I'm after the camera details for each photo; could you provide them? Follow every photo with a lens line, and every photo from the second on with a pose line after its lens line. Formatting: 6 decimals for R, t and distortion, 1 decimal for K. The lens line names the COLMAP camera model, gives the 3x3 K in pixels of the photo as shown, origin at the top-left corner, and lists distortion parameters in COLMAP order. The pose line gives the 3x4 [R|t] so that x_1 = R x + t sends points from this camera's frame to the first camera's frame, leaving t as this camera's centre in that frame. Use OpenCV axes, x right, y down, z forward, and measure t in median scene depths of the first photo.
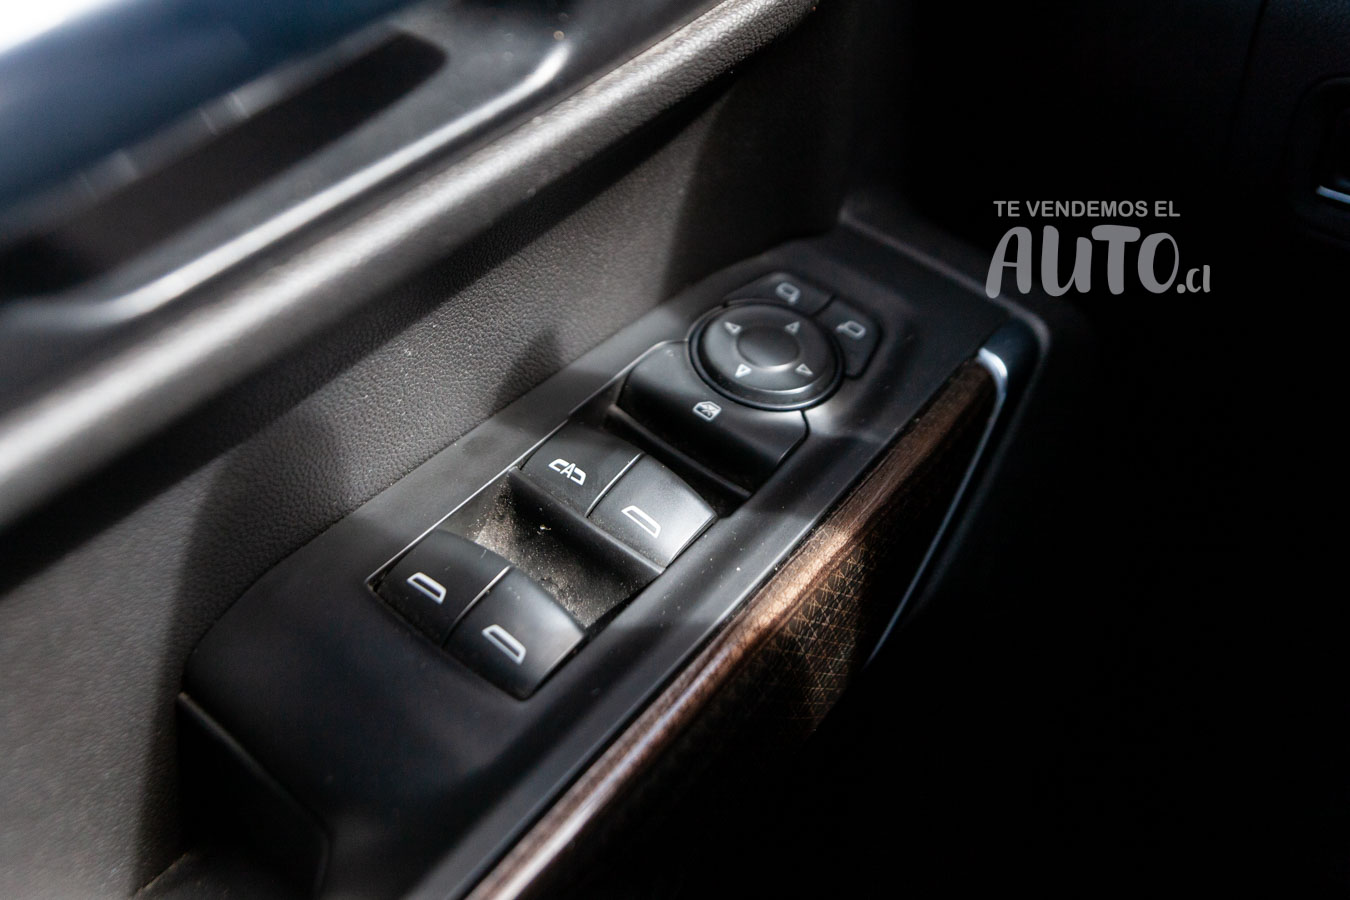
lens RADIAL K [[1274.7, 0, 677.1], [0, 1274.7, 434.4], [0, 0, 1]] dist [0.005534, 0.001097]
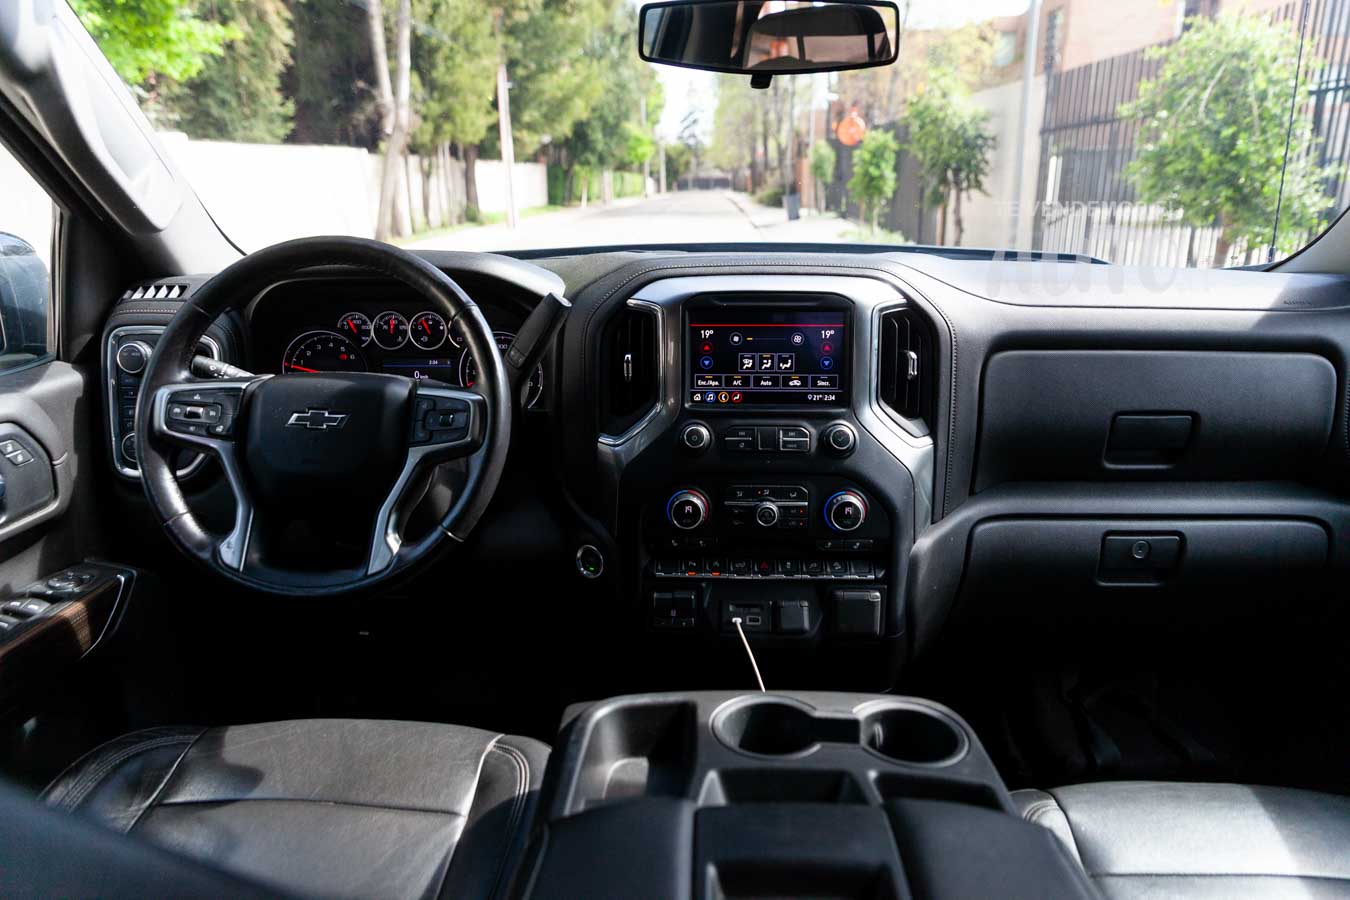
lens RADIAL K [[875.2, 0, 677.6], [0, 875.2, 445.8], [0, 0, 1]] dist [0.000010, -0.000026]
pose [[0.827789, -0.125526, 0.546817, 0.268126], [0.350731, 0.876504, -0.329739, 1.525022], [-0.437897, 0.464740, 0.769586, -3.099839]]
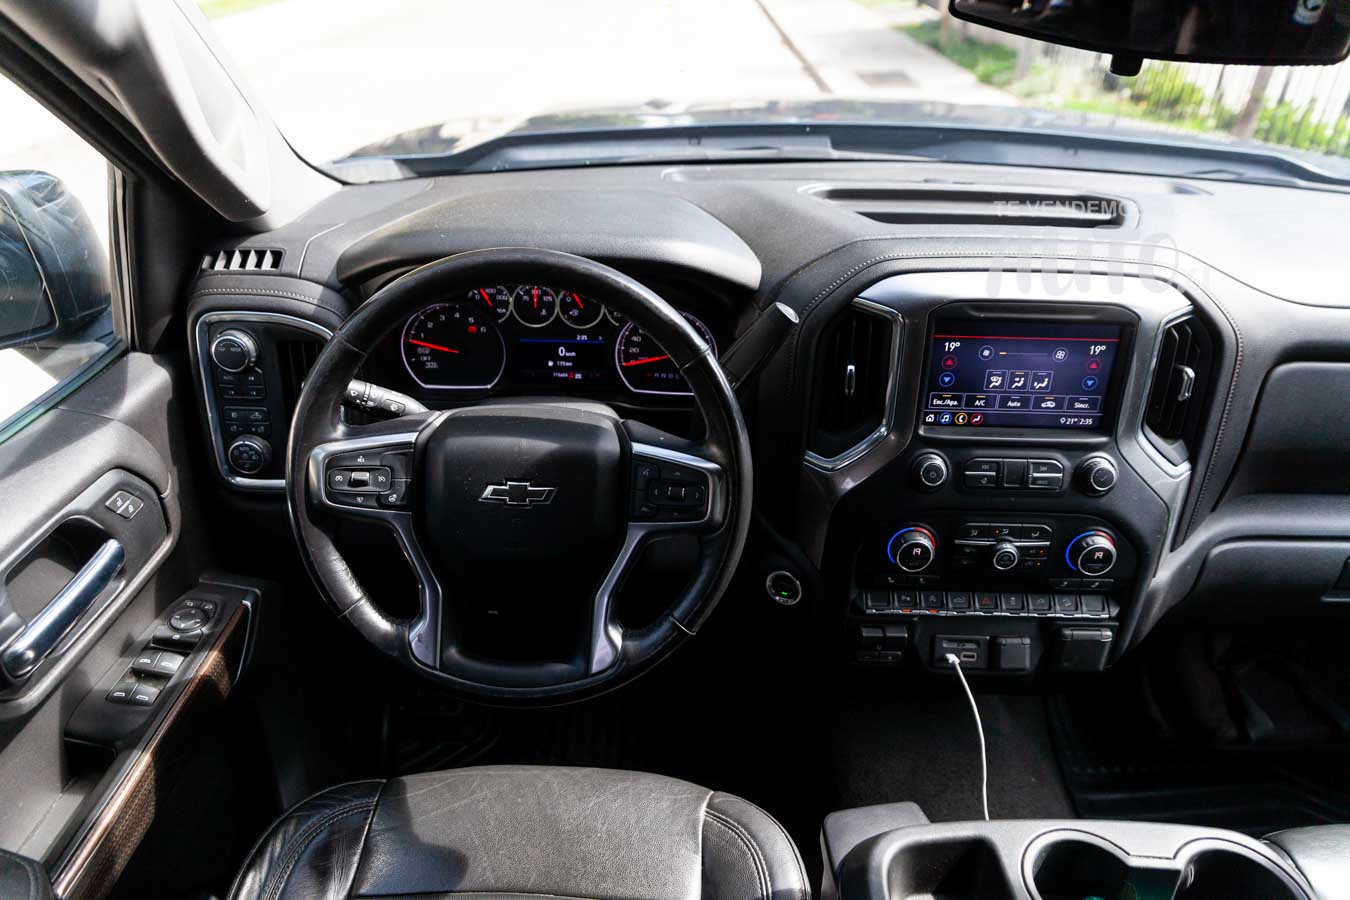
lens RADIAL K [[875.2, 0, 677.6], [0, 875.2, 445.8], [0, 0, 1]] dist [0.000010, -0.000026]
pose [[0.807699, -0.258323, 0.529992, -0.008100], [0.349525, 0.933710, -0.077572, 0.206937], [-0.474820, 0.247901, 0.844447, -2.576252]]
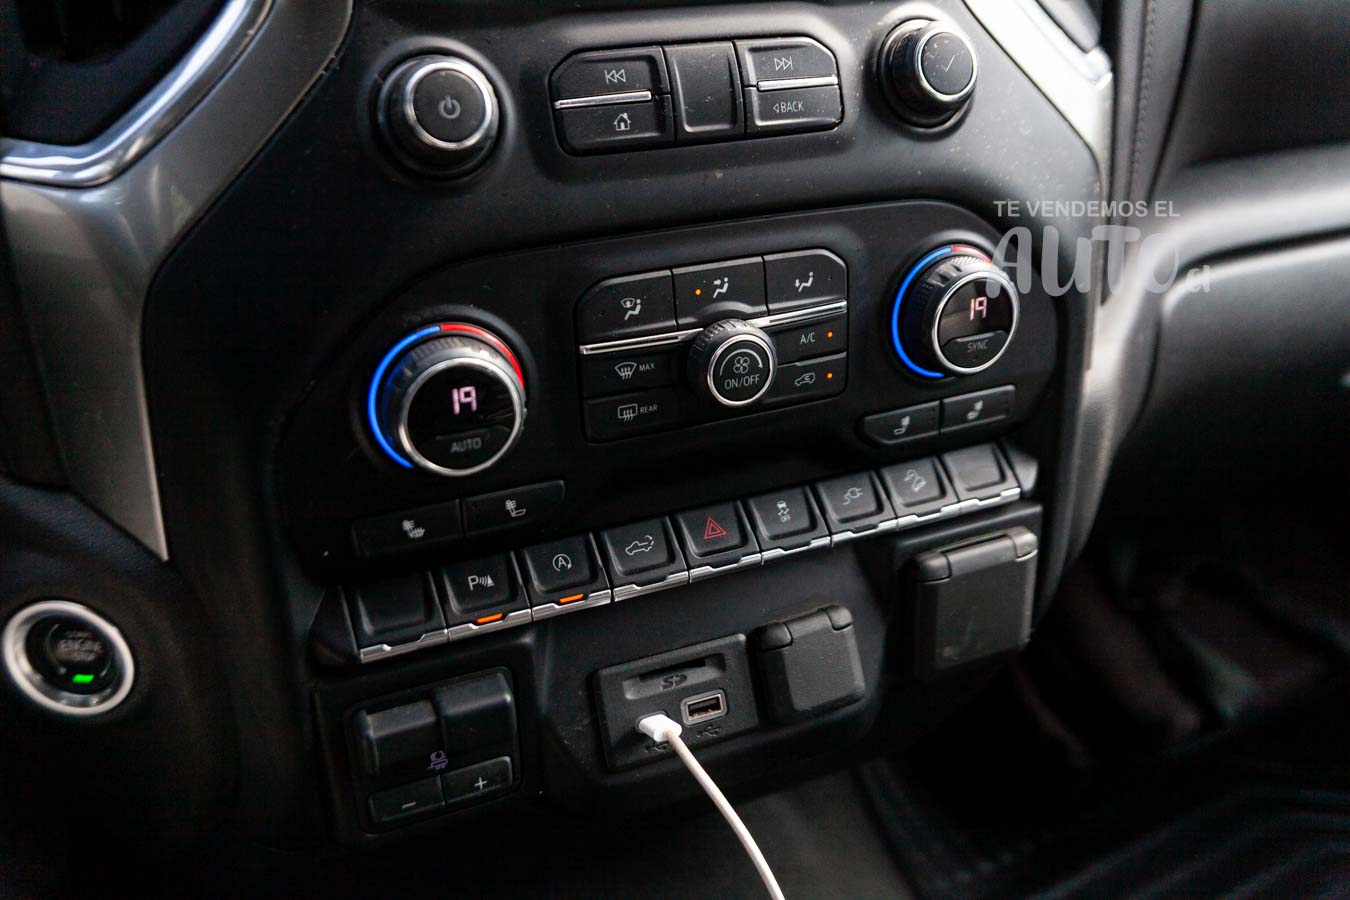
lens RADIAL K [[1224.0, 0, 677.4], [0, 1224.0, 433.1], [0, 0, 1]] dist [-0.006940, 0.013022]
pose [[0.491367, -0.365103, 0.790733, 1.298531], [0.557291, 0.829506, 0.036701, 0.709803], [-0.669317, 0.422635, 0.611060, -1.194124]]
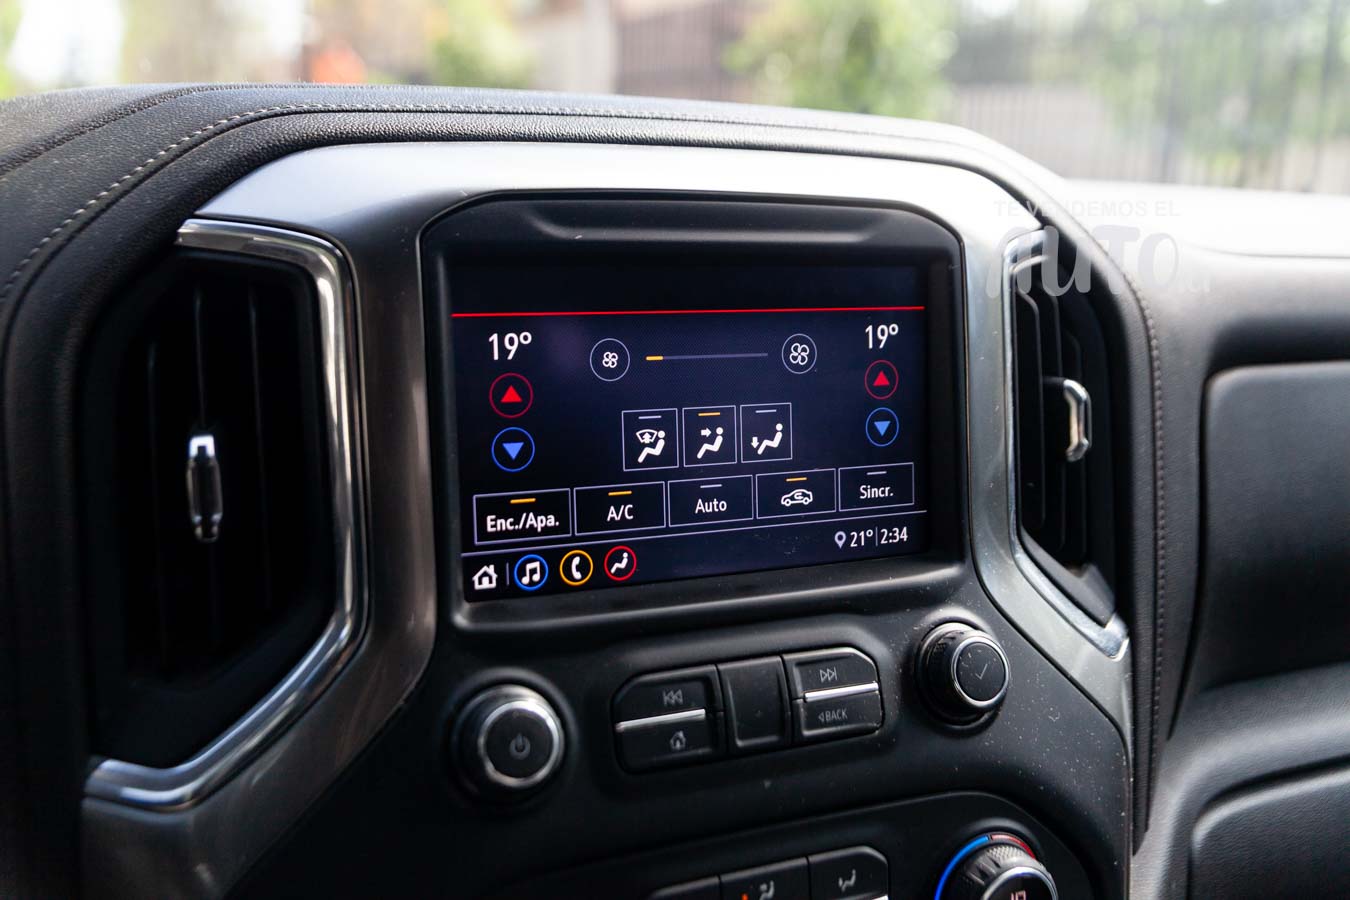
lens RADIAL K [[1224.0, 0, 677.4], [0, 1224.0, 433.1], [0, 0, 1]] dist [-0.006940, 0.013022]
pose [[0.497027, -0.126767, 0.858425, 1.284508], [0.534170, 0.824309, -0.187554, 0.426526], [-0.683832, 0.551764, 0.477419, -1.343059]]
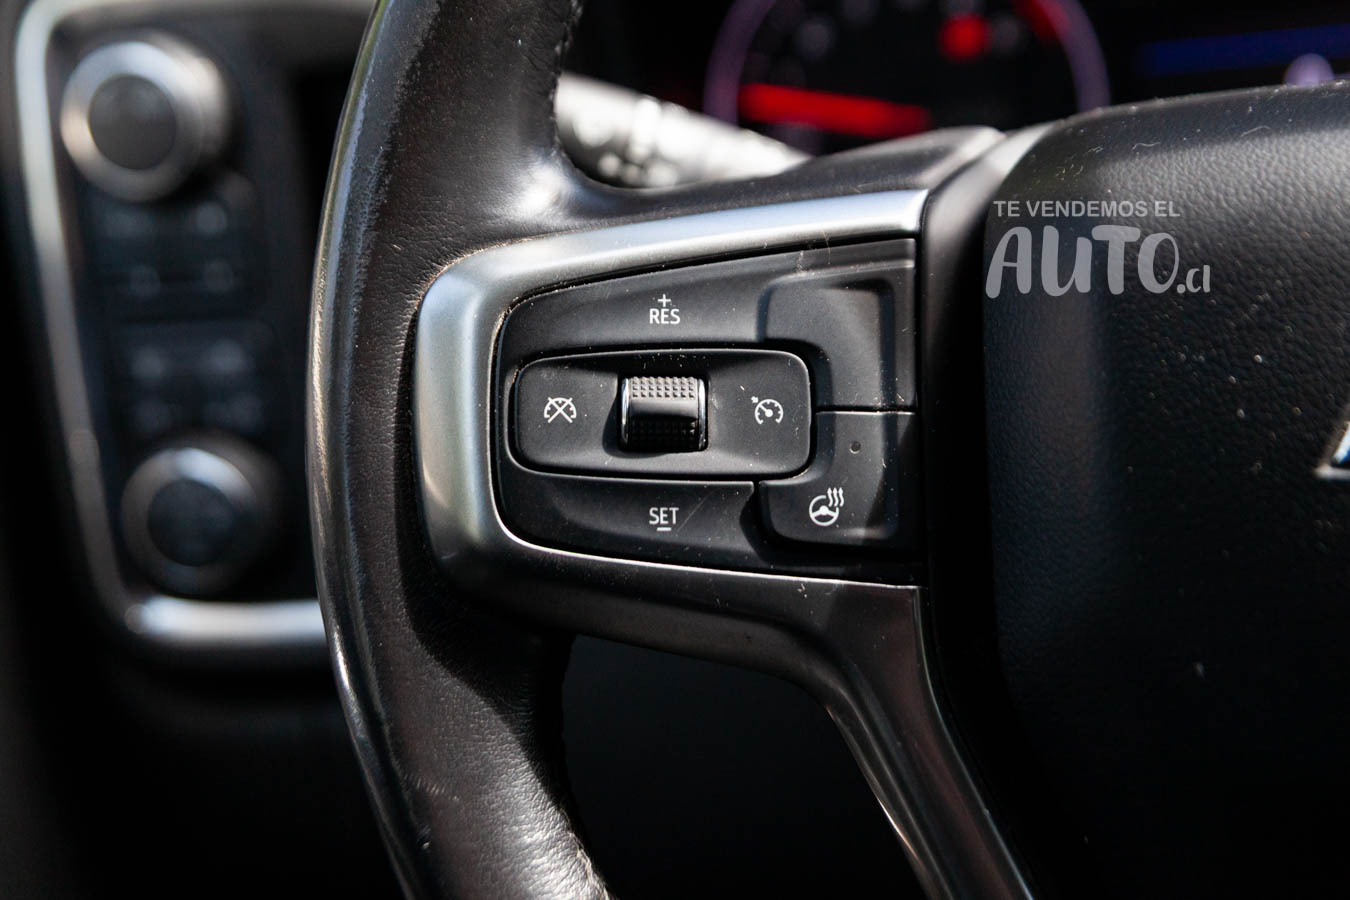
lens RADIAL K [[1947.4, 0, 675.0], [0, 1947.4, 450.0], [0, 0, 1]] dist [0.020973, -0.010749]
pose [[0.908834, -0.229354, 0.348450, 0.186557], [0.344530, 0.883640, -0.316986, 0.147301], [-0.235202, 0.408139, 0.882101, -0.941657]]
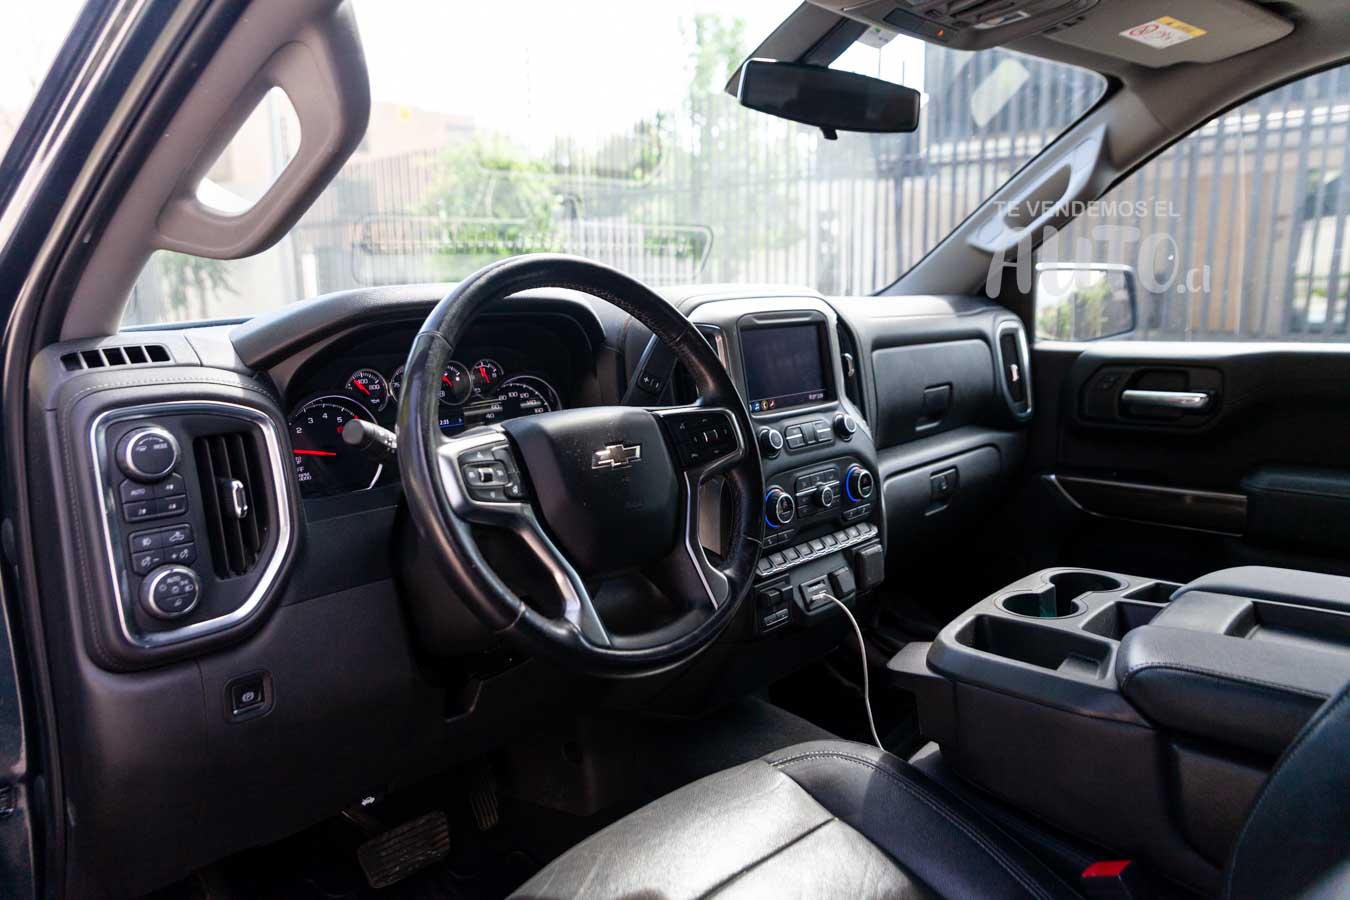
lens RADIAL K [[916.1, 0, 648.7], [0, 916.1, 444.1], [0, 0, 1]] dist [0.033438, -0.000115]
pose [[0.167102, -0.141509, 0.975732, -1.816440], [0.663376, 0.748269, -0.005088, 0.029126], [-0.729389, 0.648127, 0.218911, -0.923012]]
